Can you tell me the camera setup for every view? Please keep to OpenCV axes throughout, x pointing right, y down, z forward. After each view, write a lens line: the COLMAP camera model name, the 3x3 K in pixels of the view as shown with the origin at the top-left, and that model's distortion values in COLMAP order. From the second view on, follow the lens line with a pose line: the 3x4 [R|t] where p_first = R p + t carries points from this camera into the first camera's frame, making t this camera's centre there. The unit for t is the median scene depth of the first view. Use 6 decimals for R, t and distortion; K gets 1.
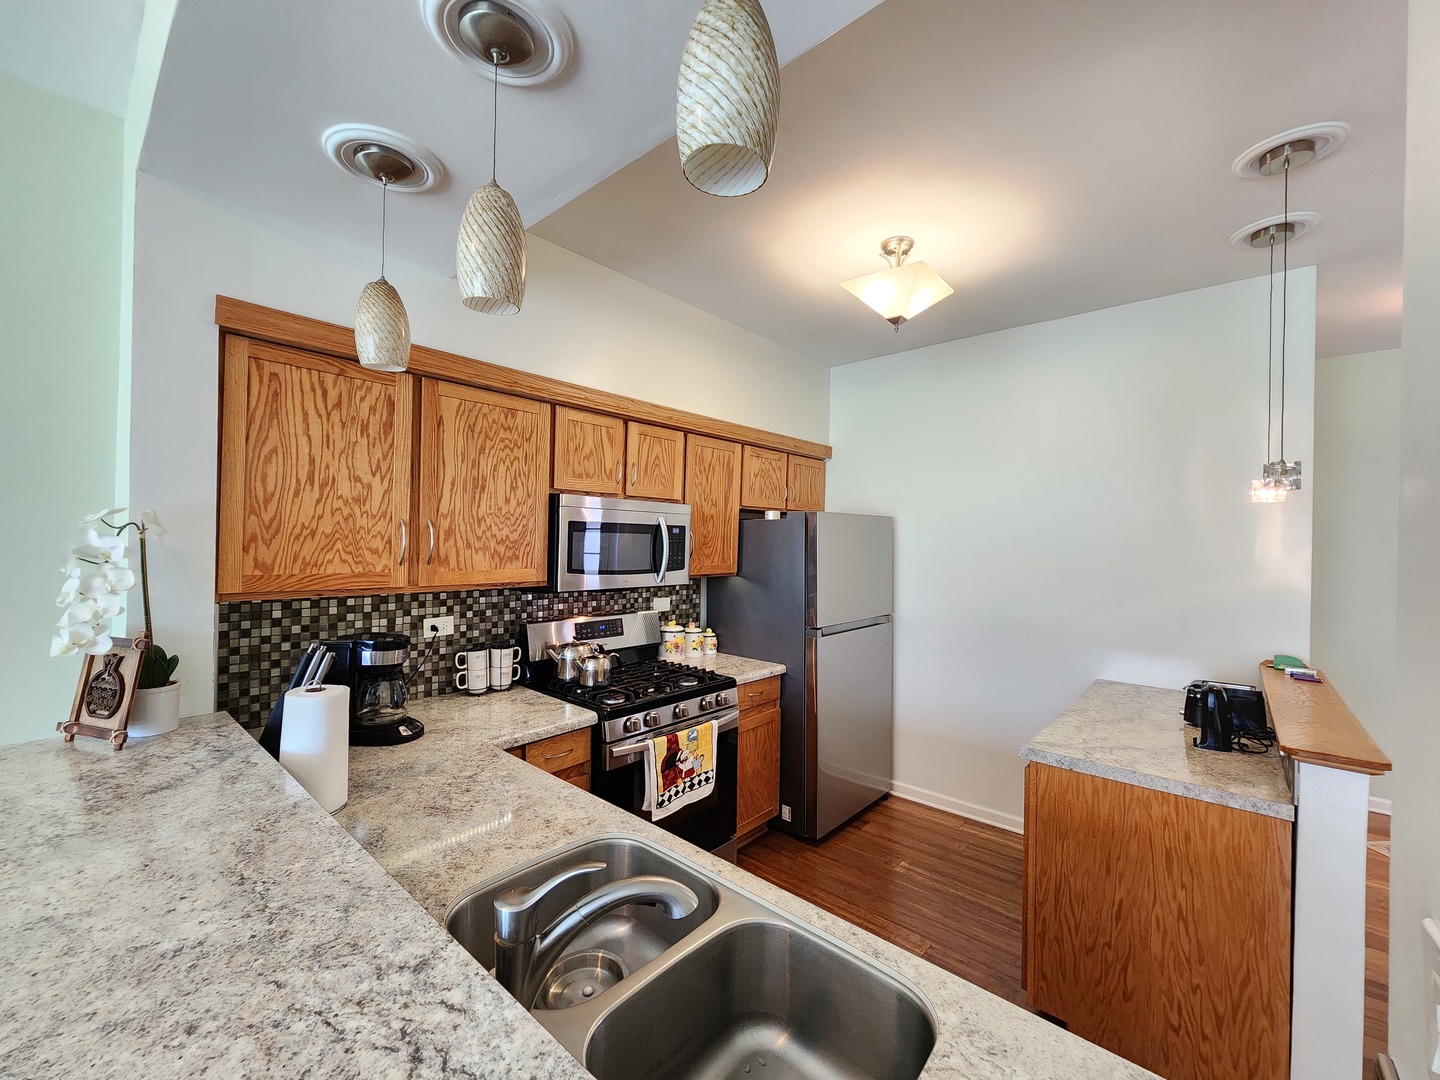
lens RADIAL K [[592.5, 0, 720.1], [0, 592.5, 542.3], [0, 0, 1]] dist [0.000769, -0.000177]
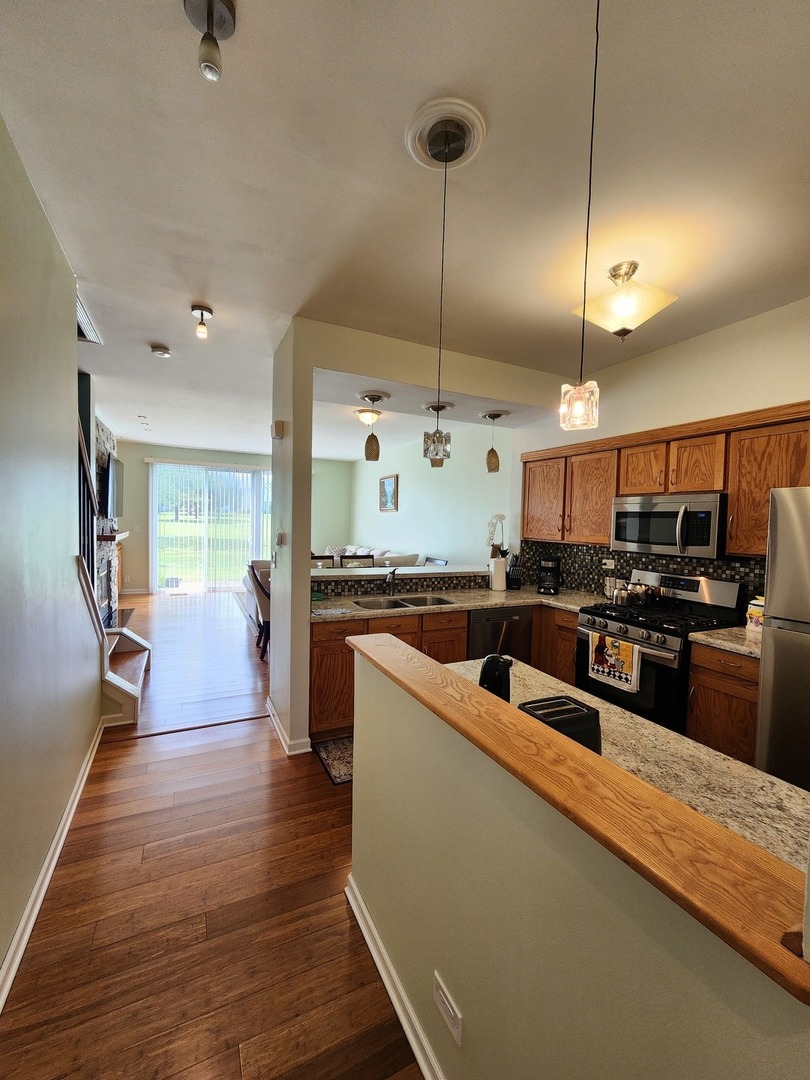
lens RADIAL K [[444.3, 0, 403.3], [0, 444.3, 540.2], [0, 0, 1]] dist [0.000769, -0.000177]
pose [[-0.387613, 0.016671, -0.921671, 1.282630], [-0.031893, 0.998995, 0.031482, 0.030133], [0.921270, 0.041597, -0.386692, 0.936447]]
